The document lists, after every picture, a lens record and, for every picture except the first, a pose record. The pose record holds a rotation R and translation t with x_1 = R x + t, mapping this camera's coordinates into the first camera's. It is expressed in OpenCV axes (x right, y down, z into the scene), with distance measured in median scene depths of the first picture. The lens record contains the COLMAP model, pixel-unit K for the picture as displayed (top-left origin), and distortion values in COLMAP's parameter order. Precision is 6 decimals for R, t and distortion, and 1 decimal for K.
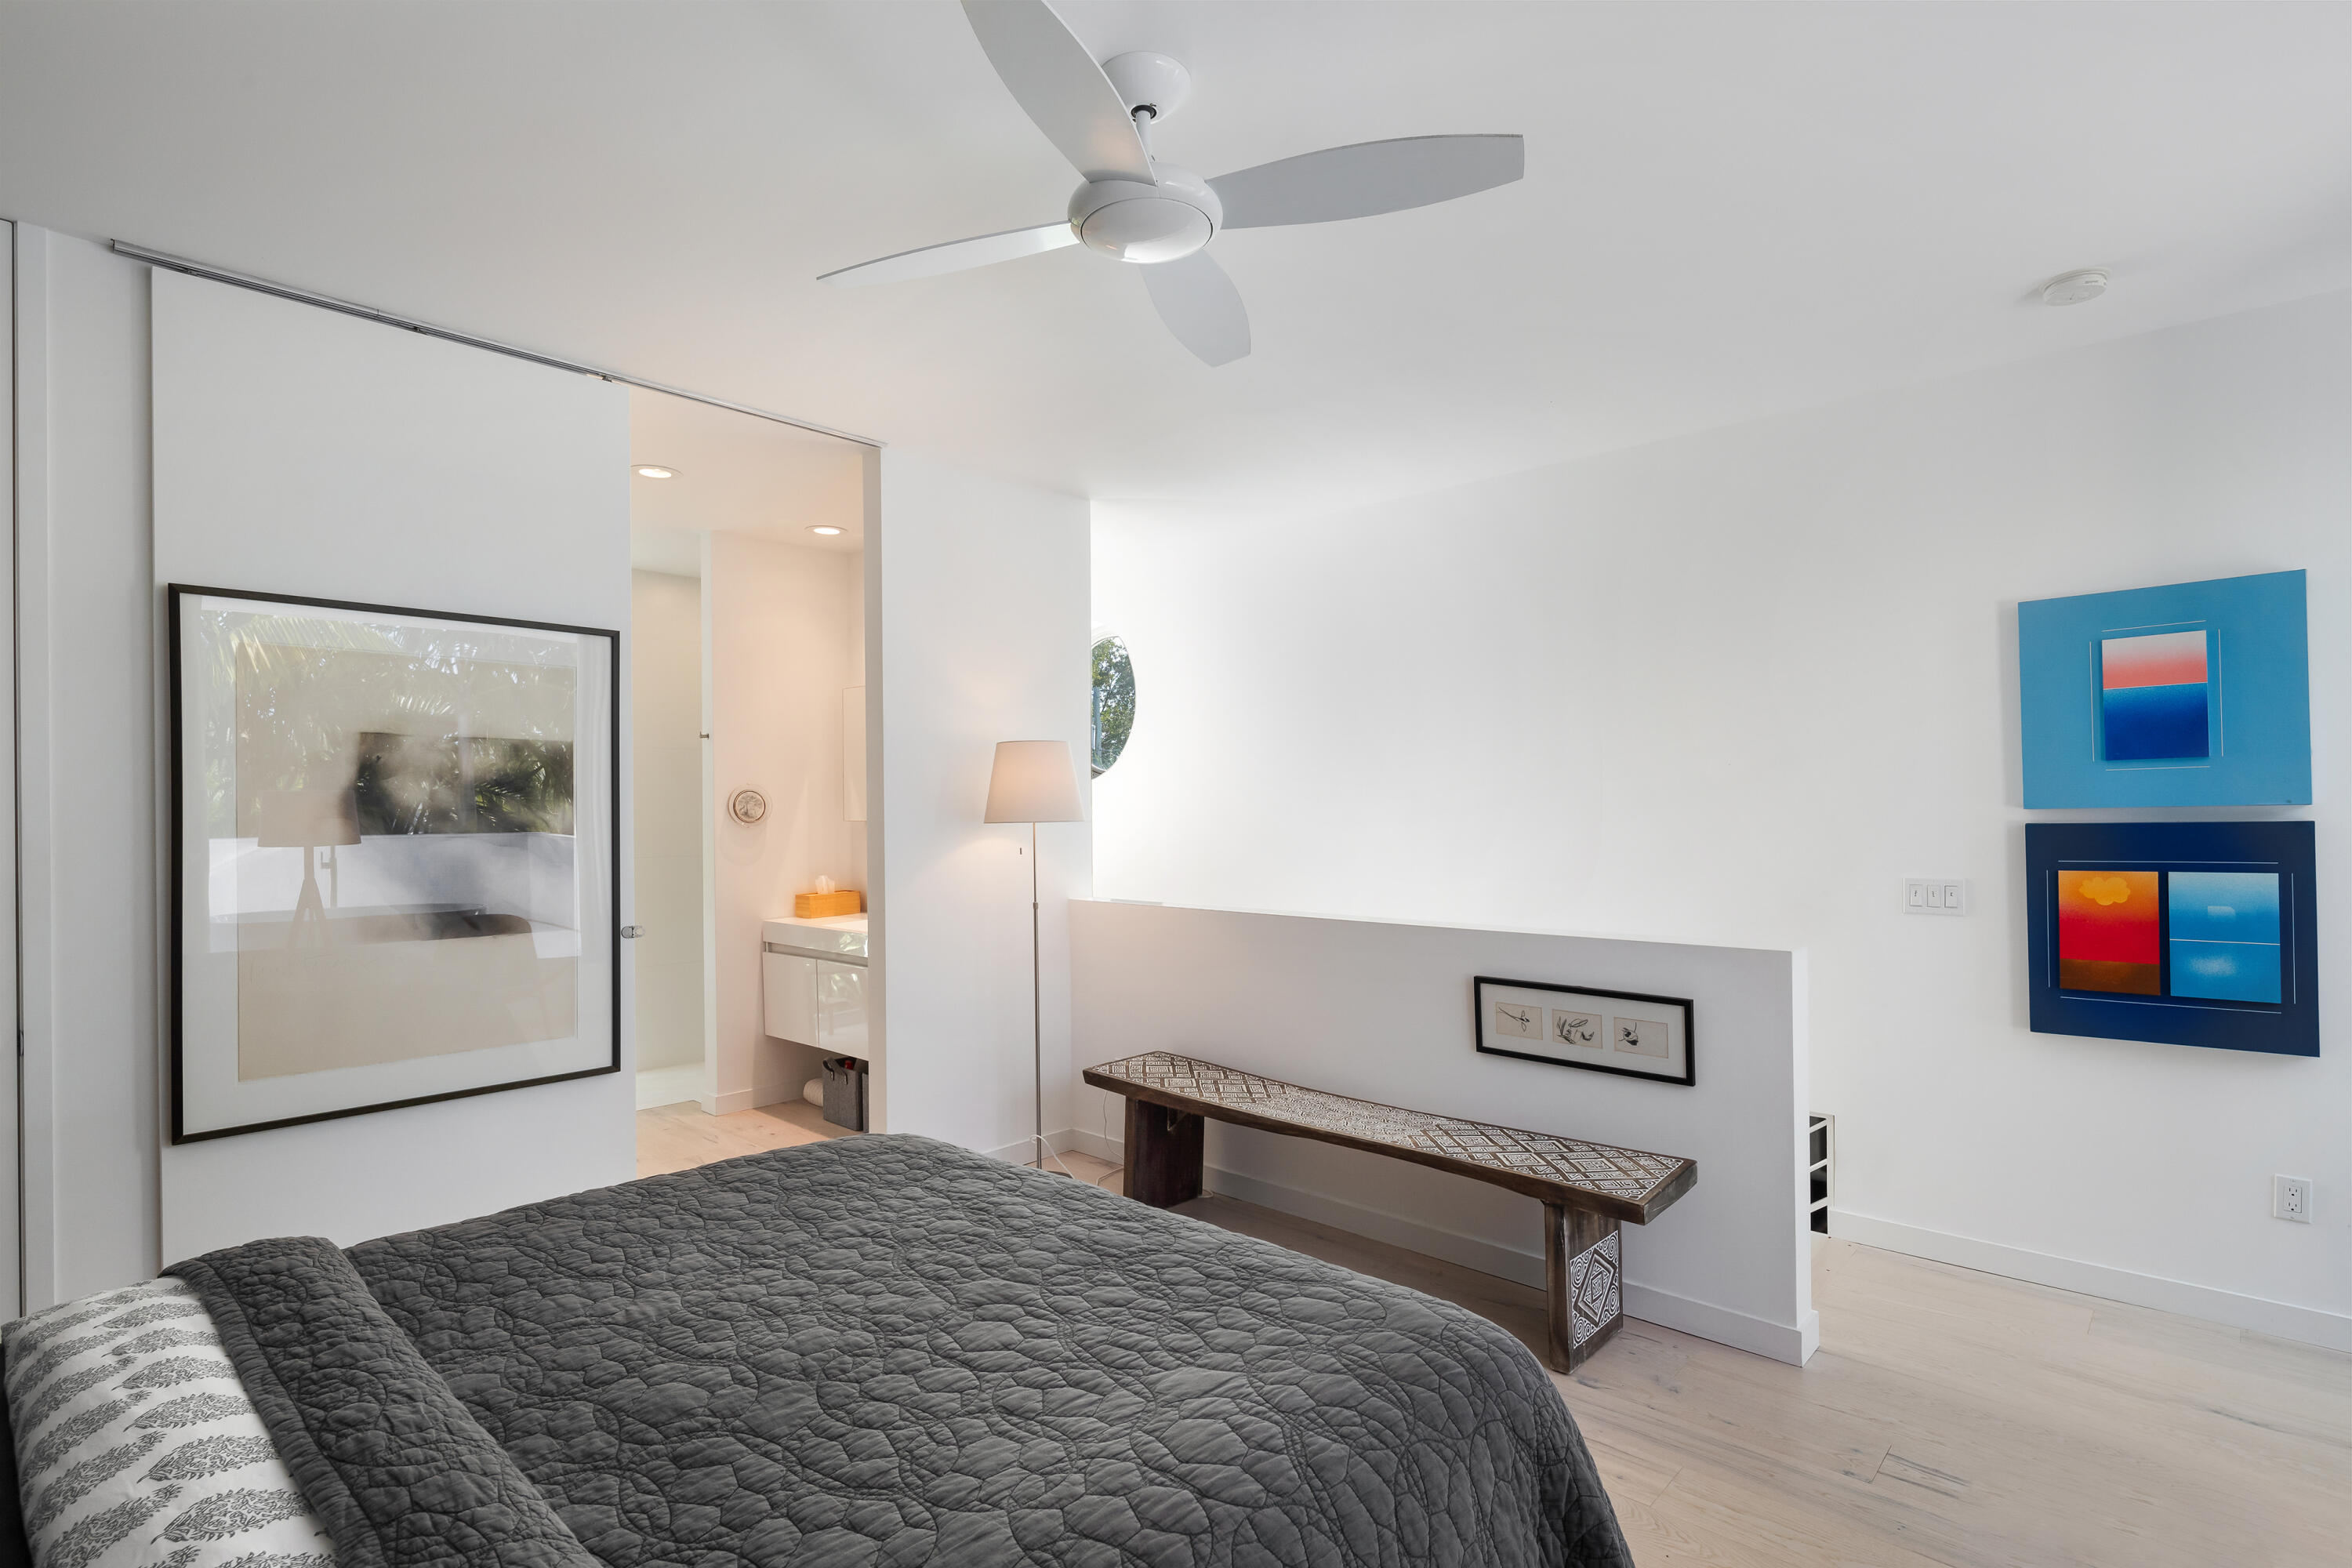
lens RADIAL K [[1132.9, 0, 1184.2], [0, 1132.9, 800.3], [0, 0, 1]] dist [-0.001519, -0.000286]
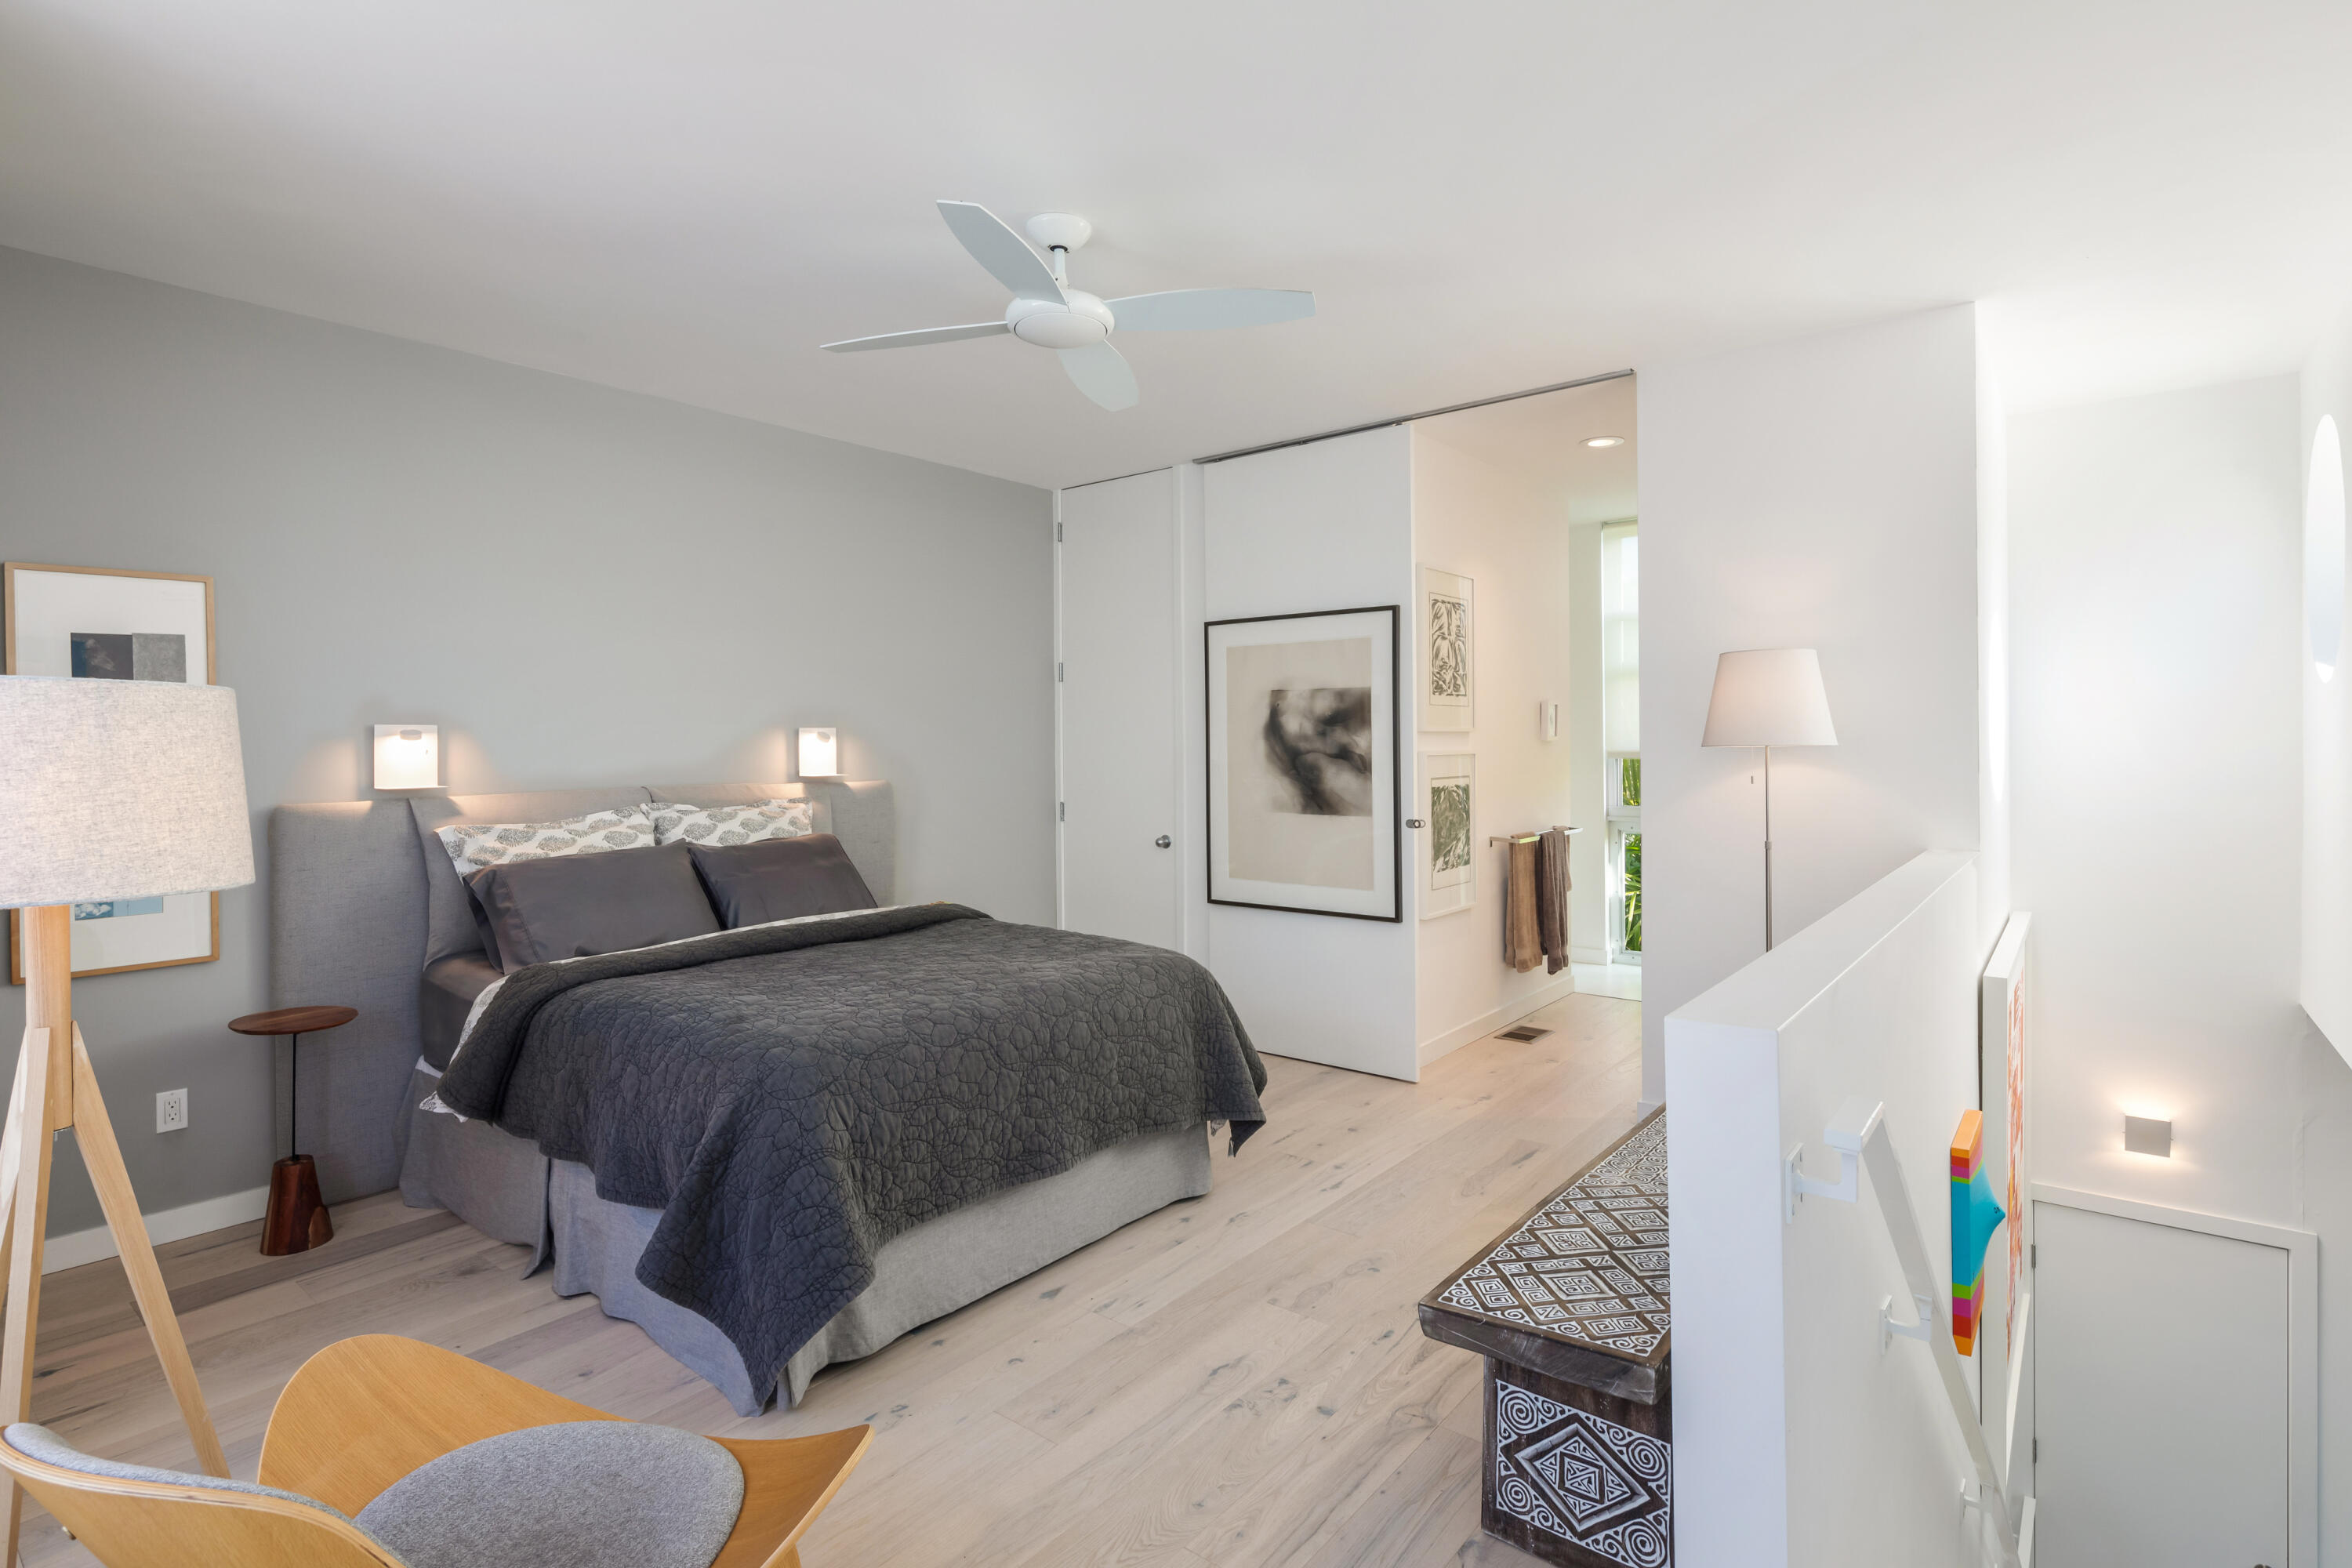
lens RADIAL K [[1132.9, 0, 1178.1], [0, 1132.9, 761.3], [0, 0, 1]] dist [-0.001519, -0.000286]
pose [[0.044735, 0.014480, -0.998894, 0.886869], [0.009925, 0.999839, 0.014938, 0.018524], [0.998950, -0.010583, 0.044584, 0.687127]]
